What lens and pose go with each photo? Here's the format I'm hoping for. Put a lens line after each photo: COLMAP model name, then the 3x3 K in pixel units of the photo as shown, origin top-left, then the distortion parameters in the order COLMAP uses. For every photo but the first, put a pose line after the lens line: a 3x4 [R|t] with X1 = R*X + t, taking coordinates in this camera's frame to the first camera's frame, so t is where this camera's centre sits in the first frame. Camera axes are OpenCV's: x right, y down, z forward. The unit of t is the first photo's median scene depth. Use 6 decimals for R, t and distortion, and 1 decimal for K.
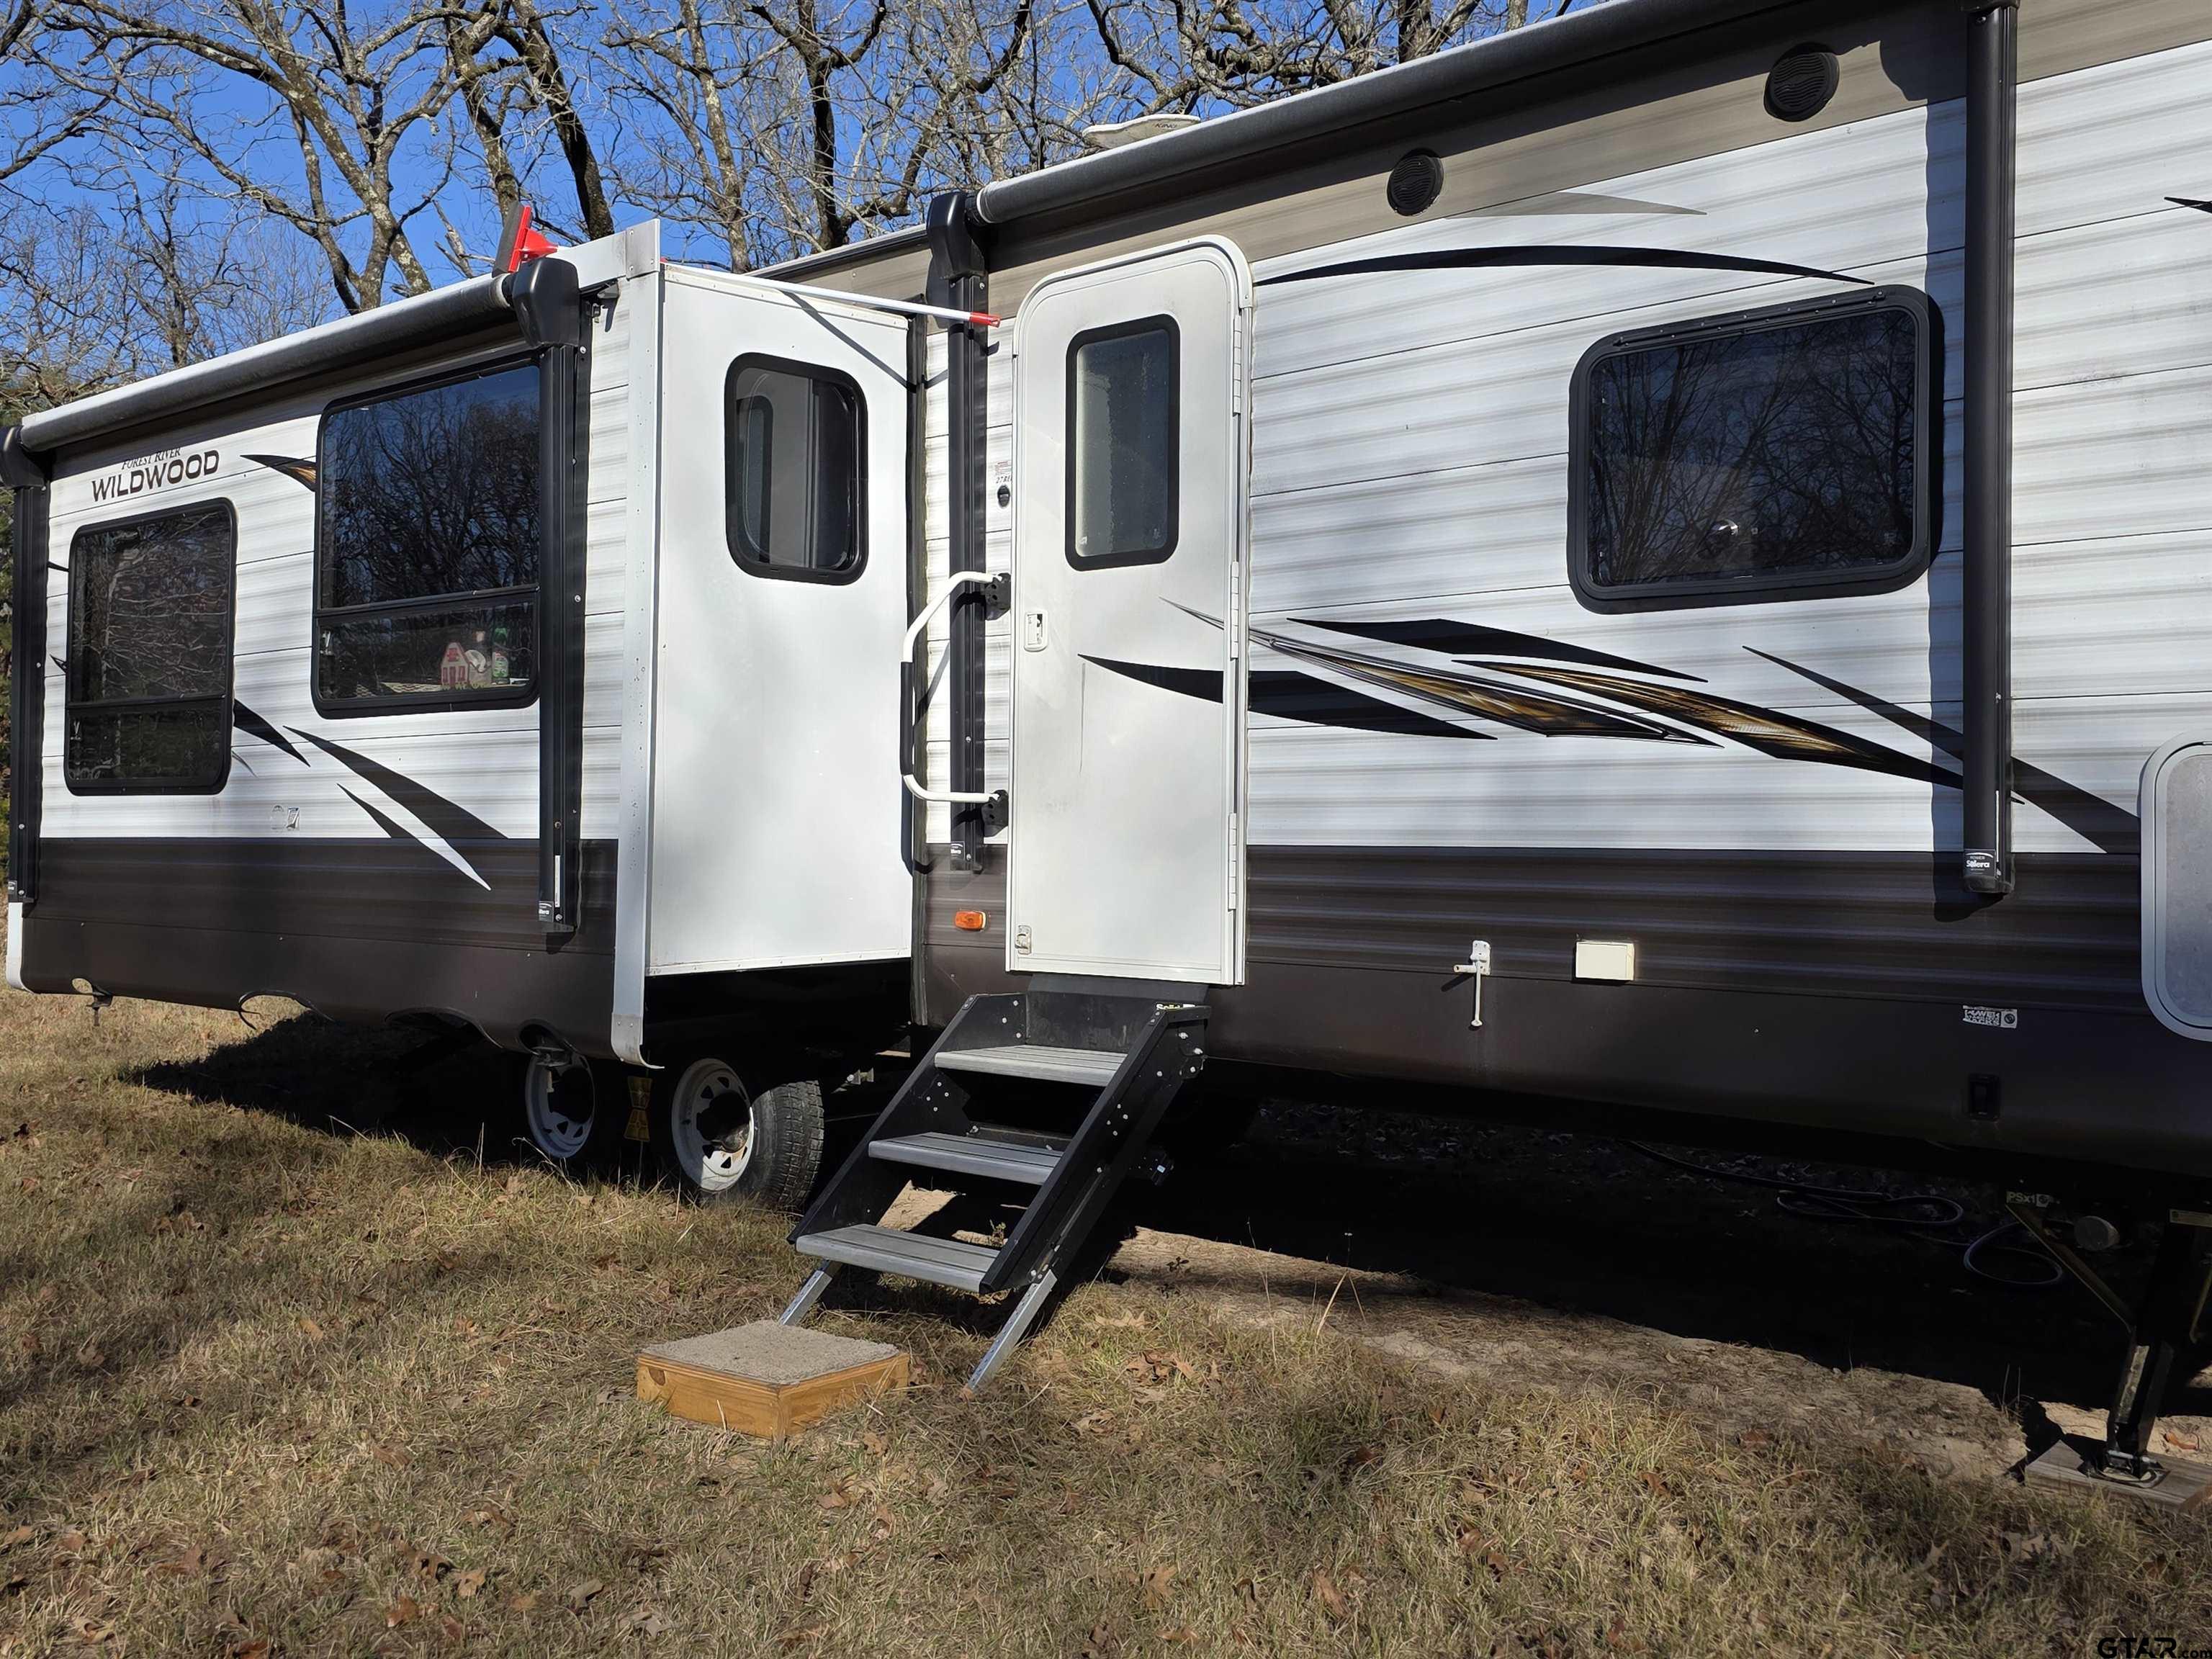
lens RADIAL K [[2037.6, 0, 1095.8], [0, 2037.6, 826.1], [0, 0, 1]] dist [0.020131, 0.000000]
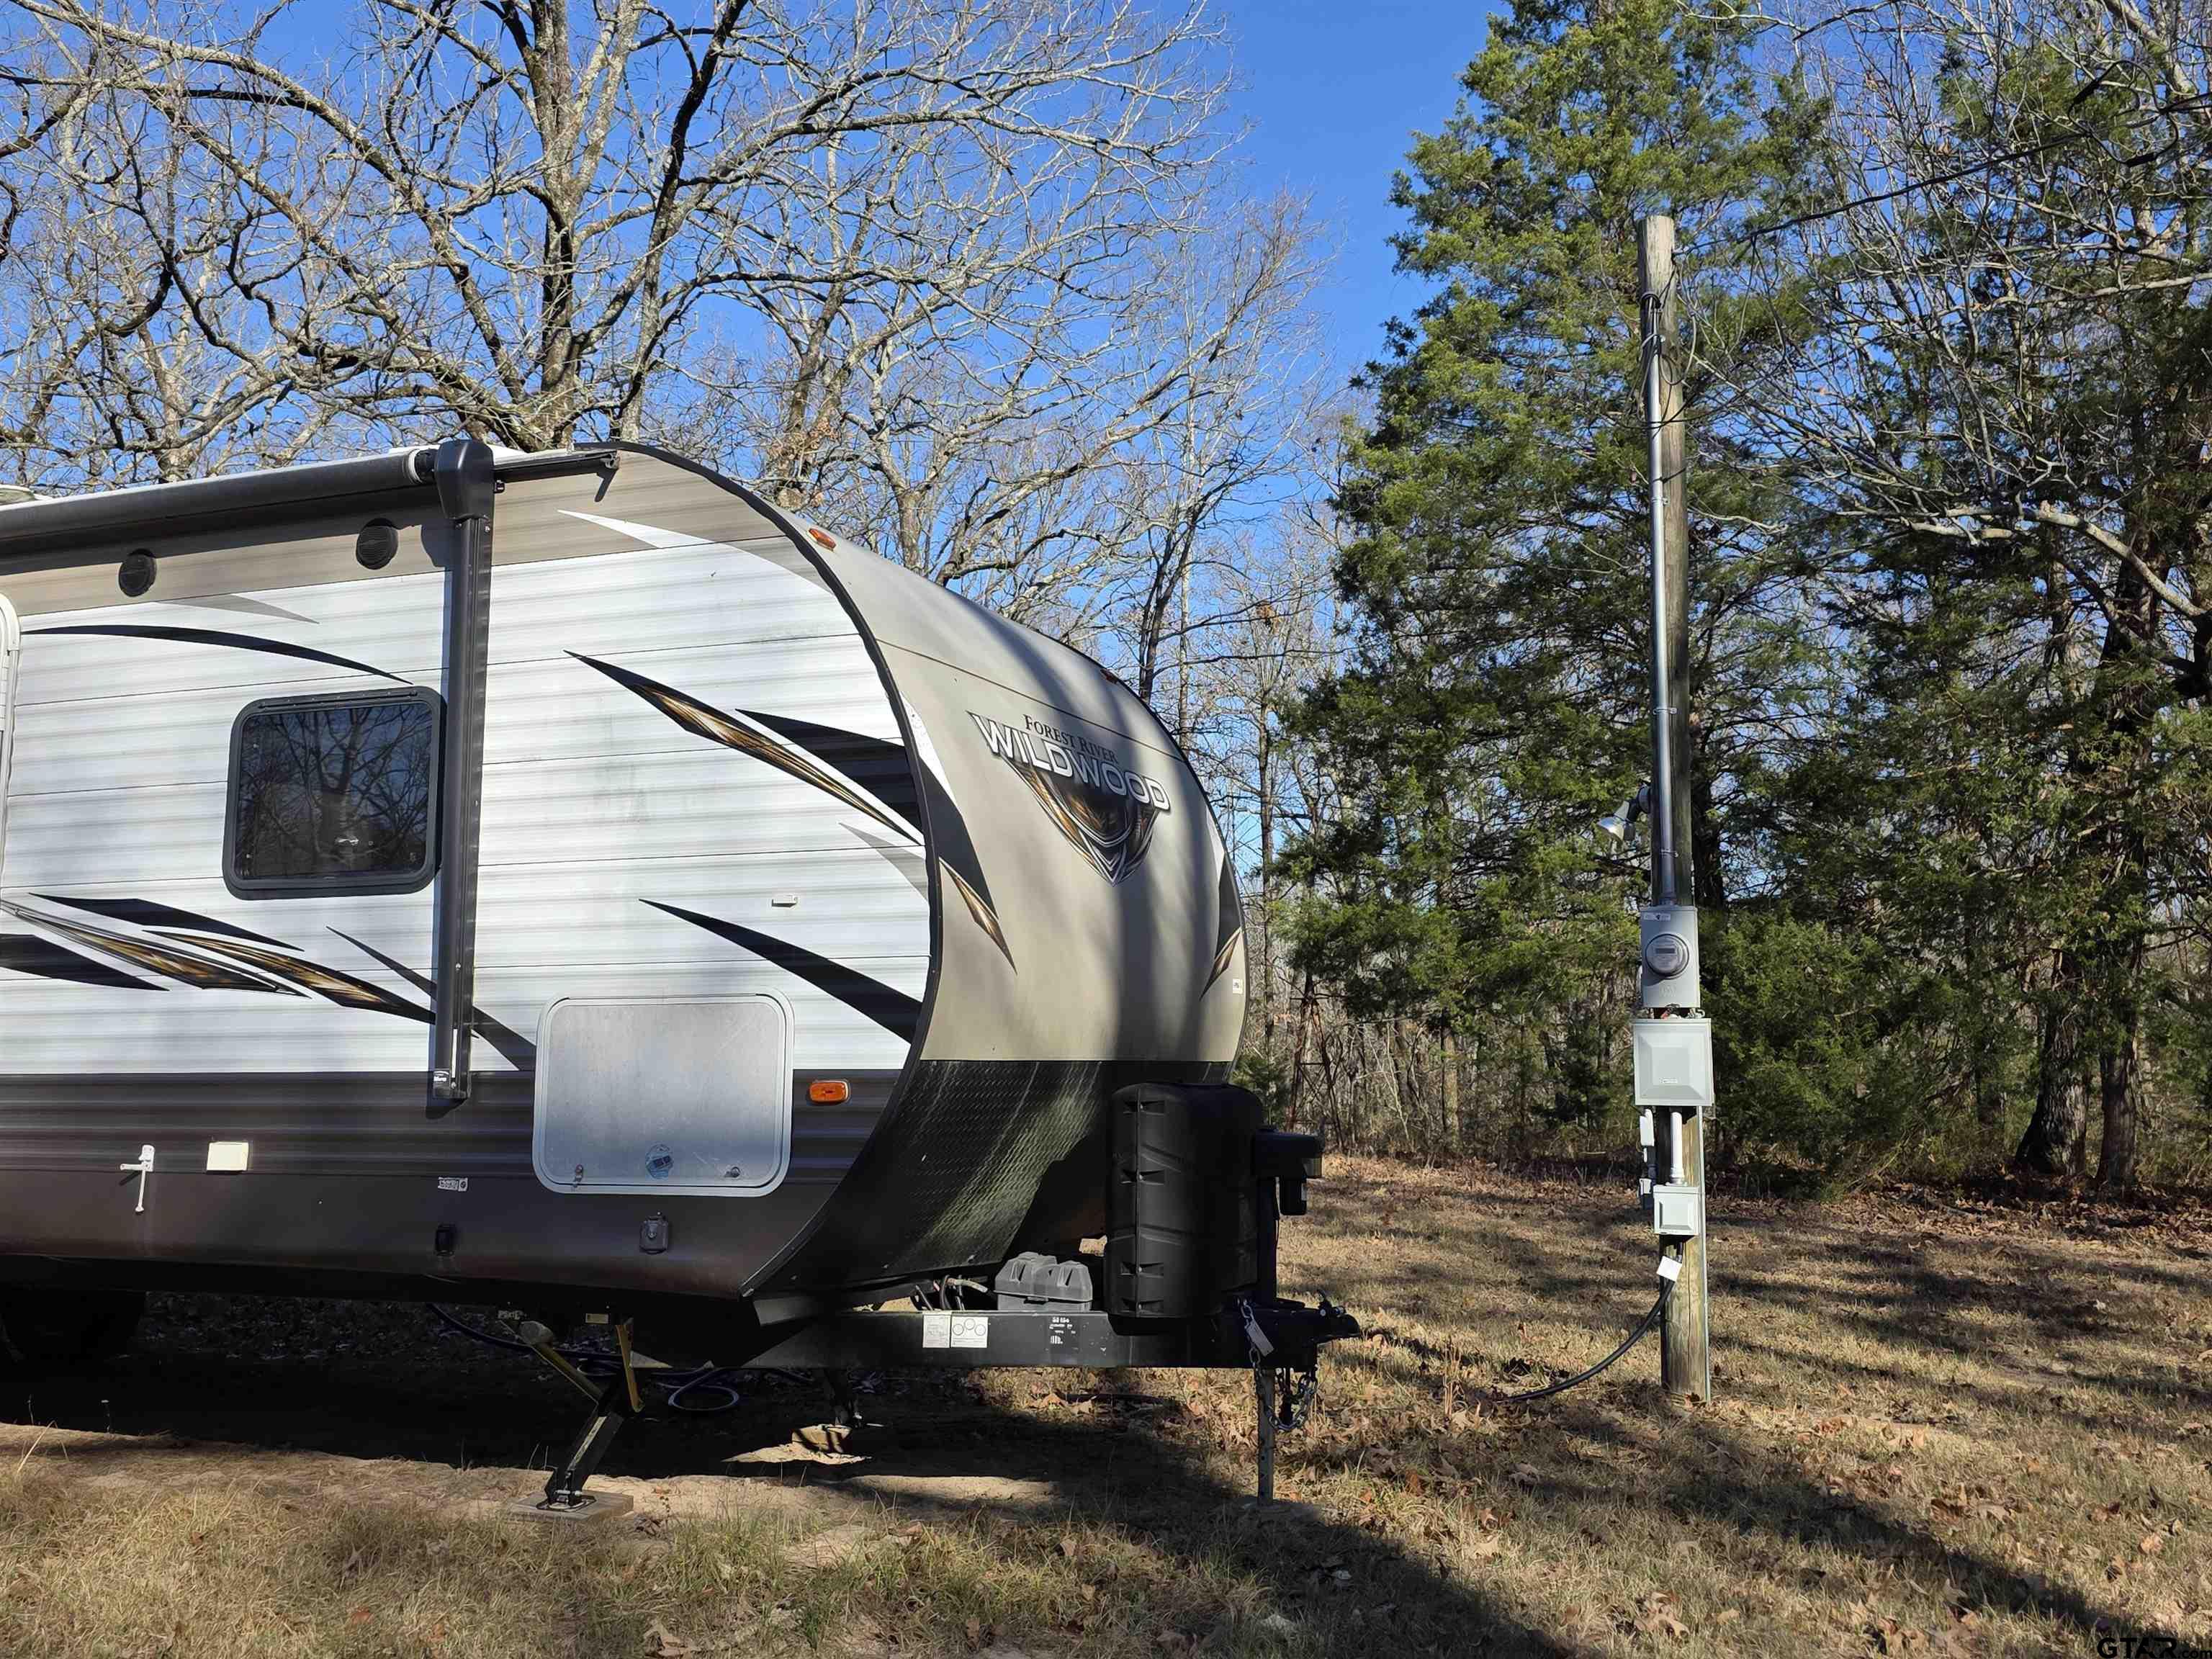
lens RADIAL K [[2037.6, 0, 1104.4], [0, 2037.6, 808.5], [0, 0, 1]] dist [0.020131, 0.000000]
pose [[0.932134, 0.043436, 0.359498, 0.287796], [0.004006, 0.991482, -0.130184, 0.016079], [-0.362091, 0.122789, 0.924020, -0.477942]]
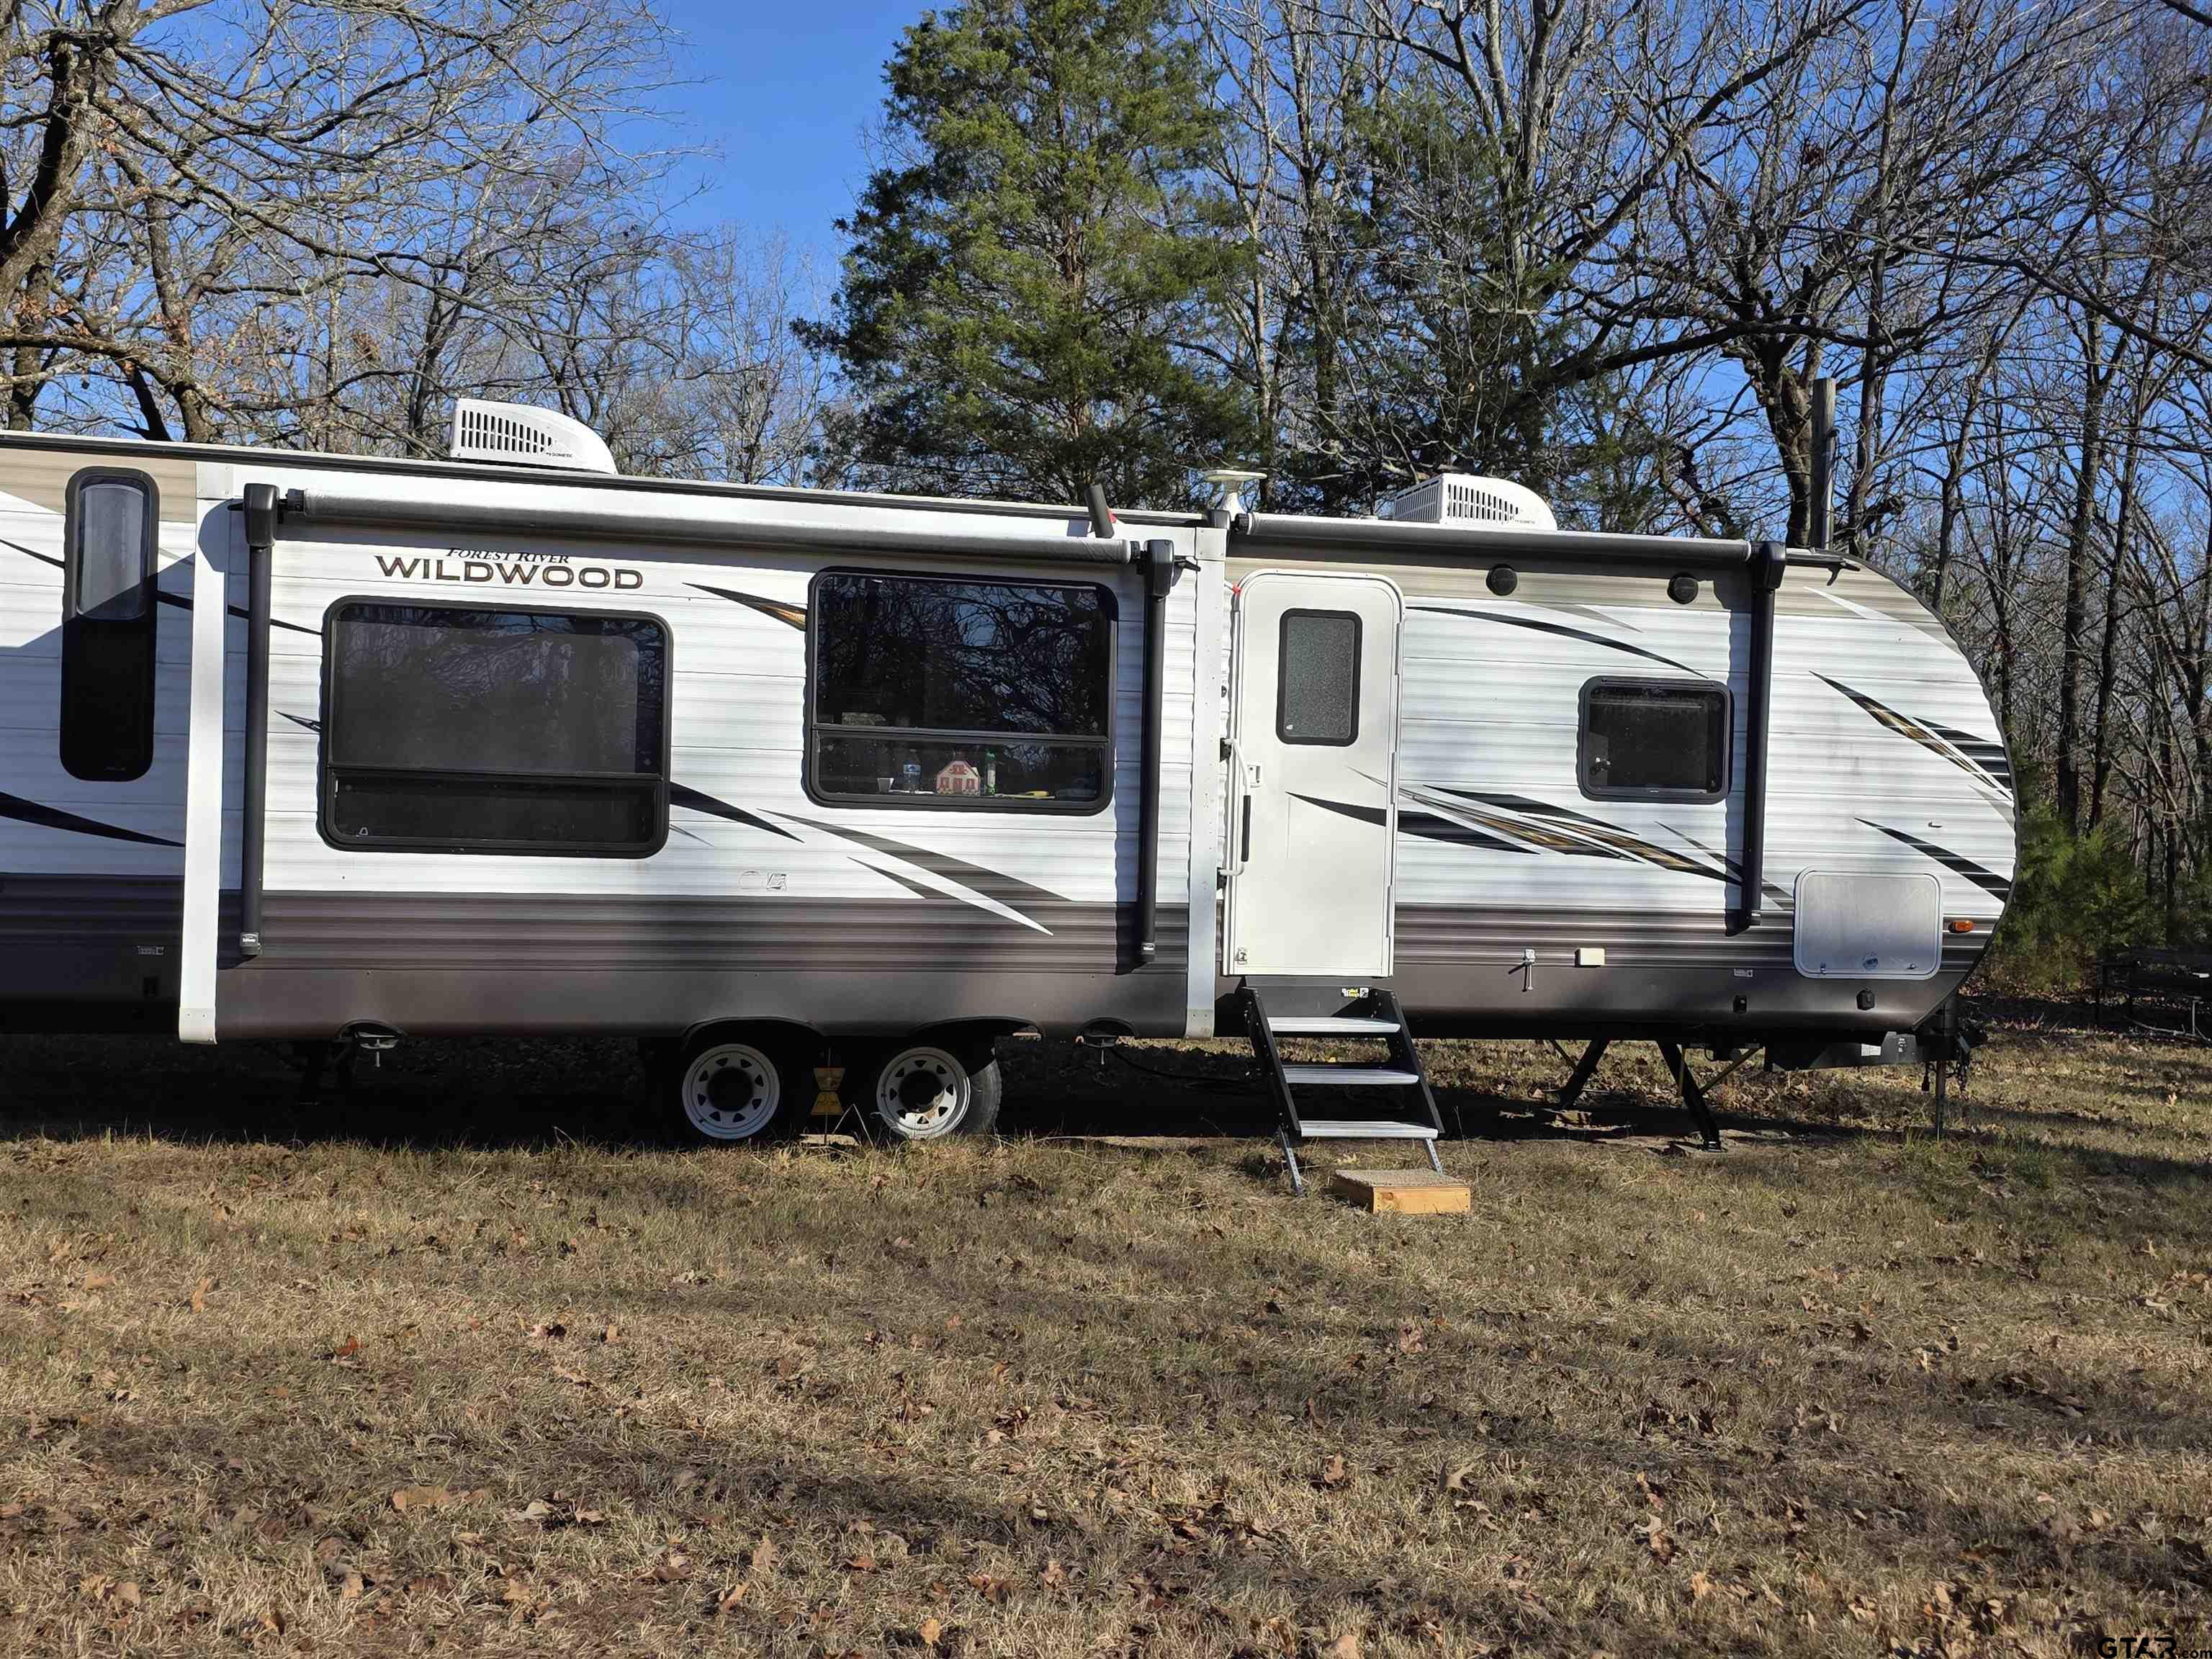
lens RADIAL K [[2037.6, 0, 1098.0], [0, 2037.6, 838.3], [0, 0, 1]] dist [0.020131, 0.000000]
pose [[0.601814, 0.008089, 0.798595, -1.819317], [-0.027738, 0.999557, 0.010779, -0.071141], [-0.798154, -0.028638, 0.601772, 0.092119]]
